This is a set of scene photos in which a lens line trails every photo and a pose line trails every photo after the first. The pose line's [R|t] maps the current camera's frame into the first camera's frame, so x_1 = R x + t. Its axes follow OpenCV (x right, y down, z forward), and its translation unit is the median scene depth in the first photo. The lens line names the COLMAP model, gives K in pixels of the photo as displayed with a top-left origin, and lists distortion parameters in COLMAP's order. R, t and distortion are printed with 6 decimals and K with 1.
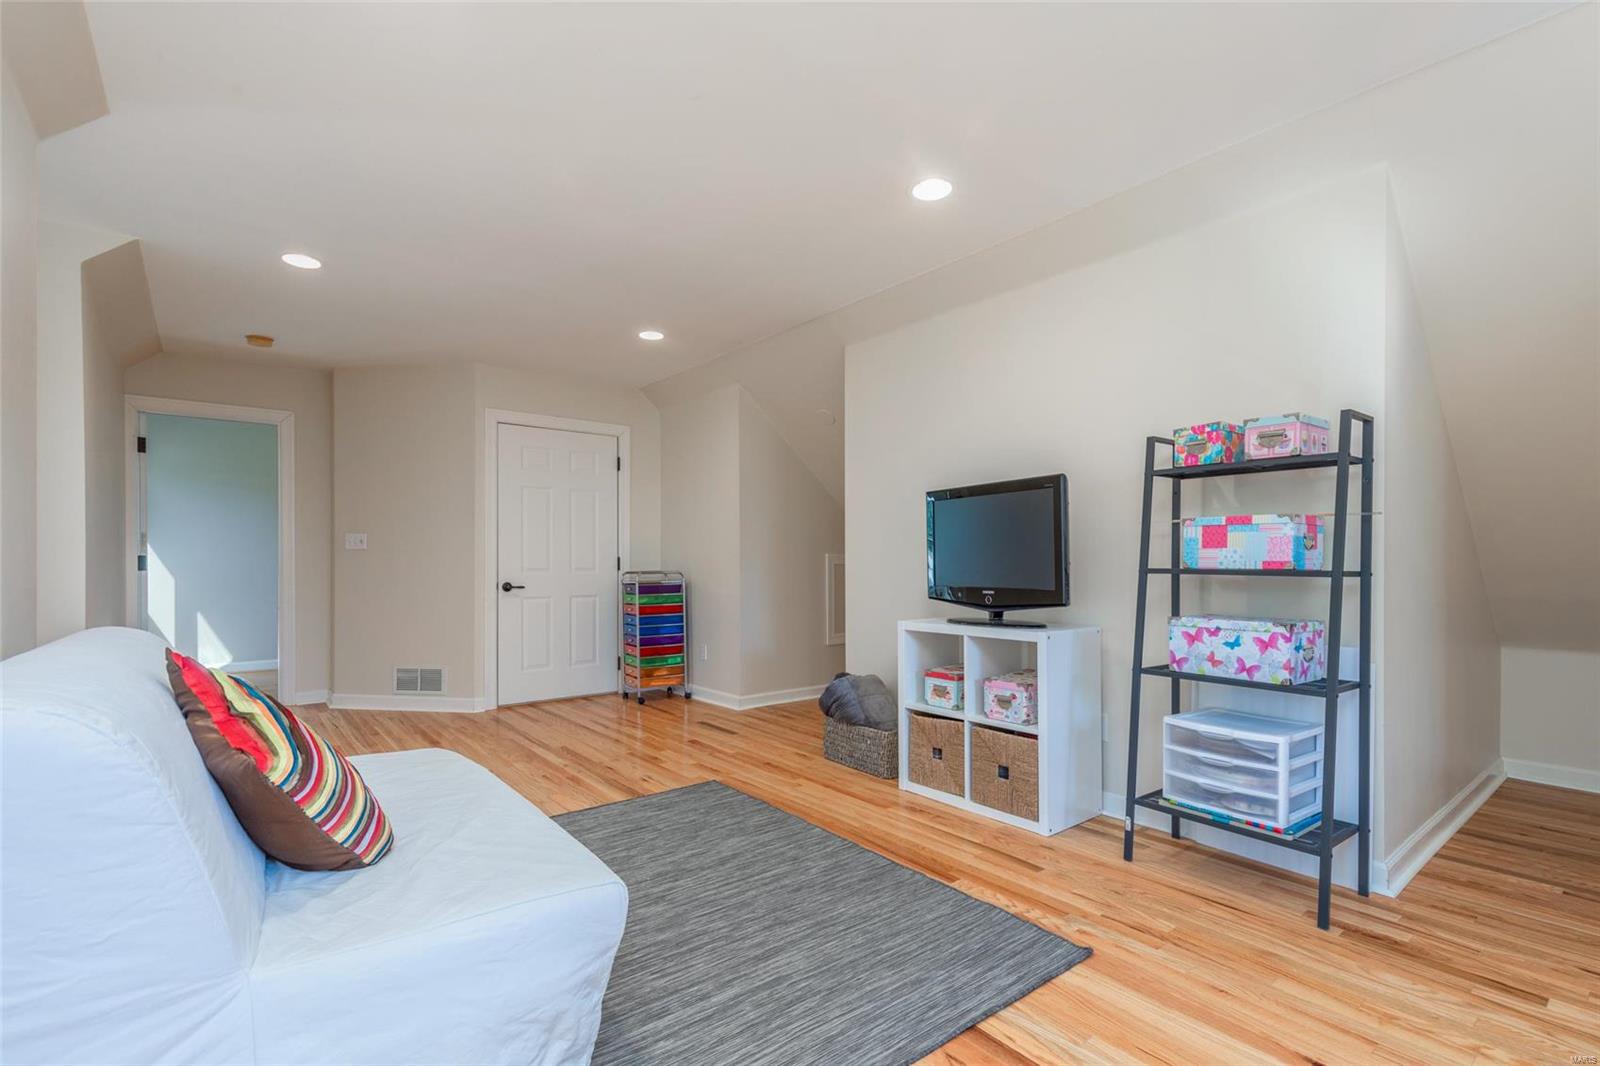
lens RADIAL K [[719.5, 0, 804.5], [0, 719.5, 563.6], [0, 0, 1]] dist [-0.000526, 0.000036]
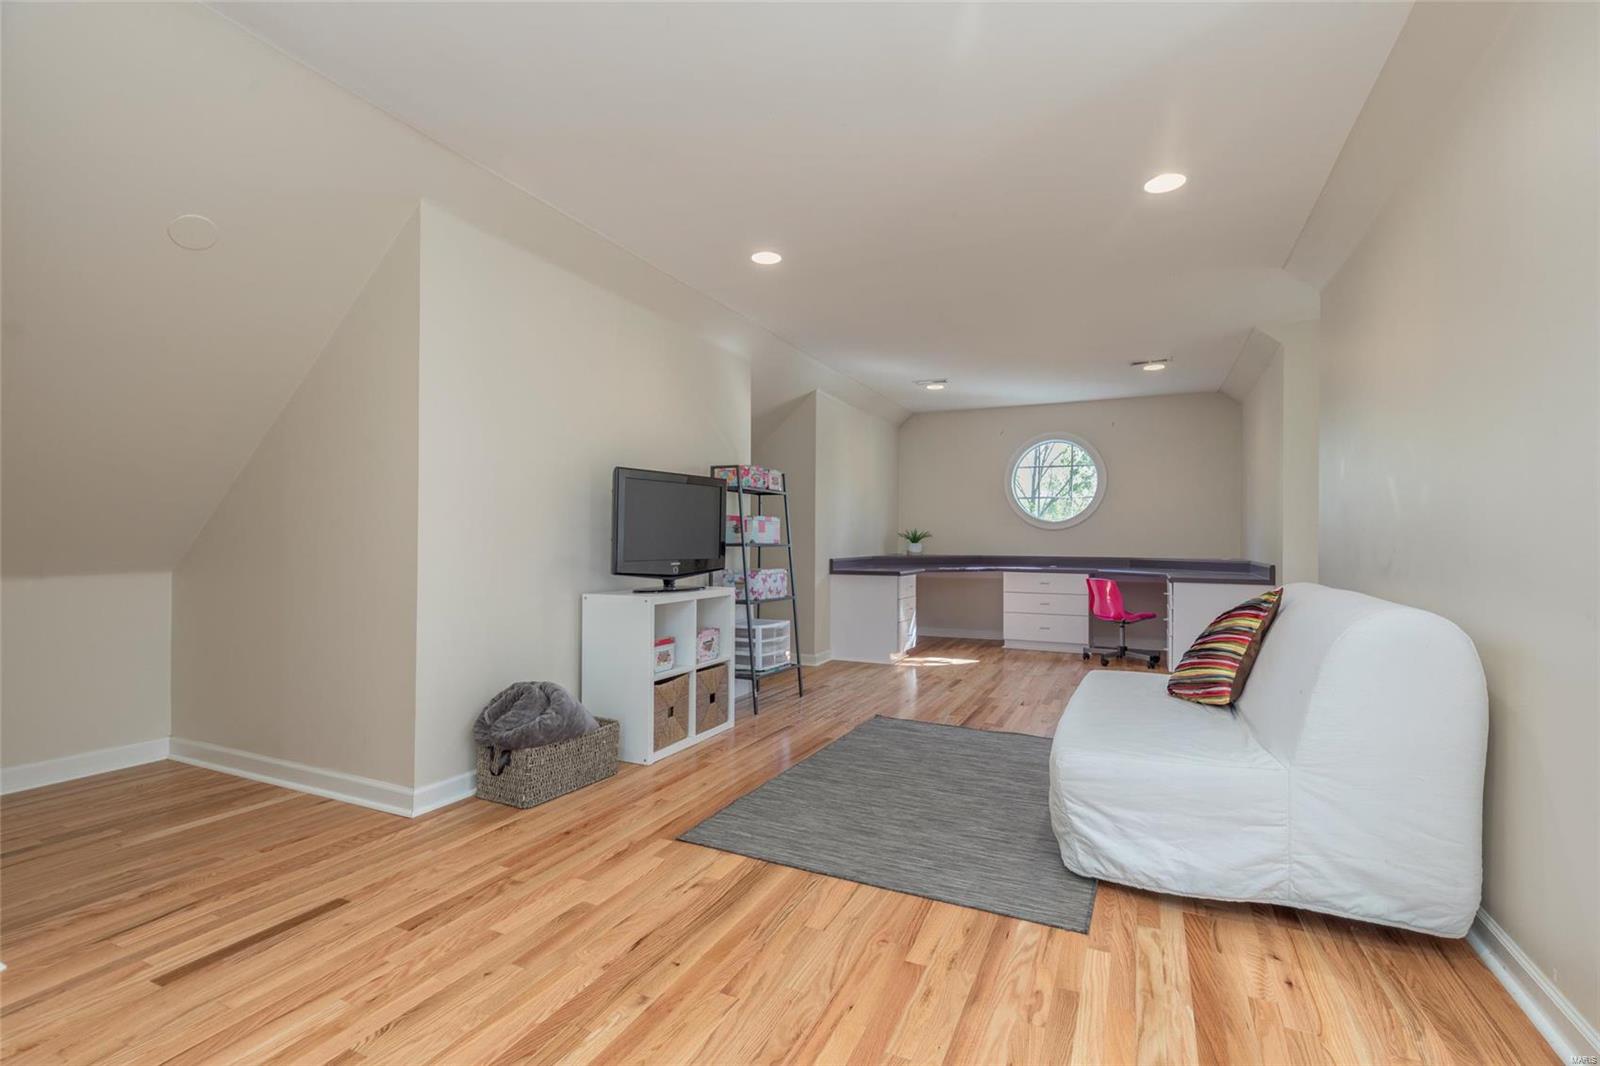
lens RADIAL K [[747.9, 0, 802.0], [0, 747.9, 542.9], [0, 0, 1]] dist [-0.000731, 0.000055]
pose [[-0.443022, -0.006004, 0.896491, -0.958870], [-0.006757, 0.999972, 0.003357, -0.001149], [-0.896485, -0.004571, -0.443050, 1.366495]]
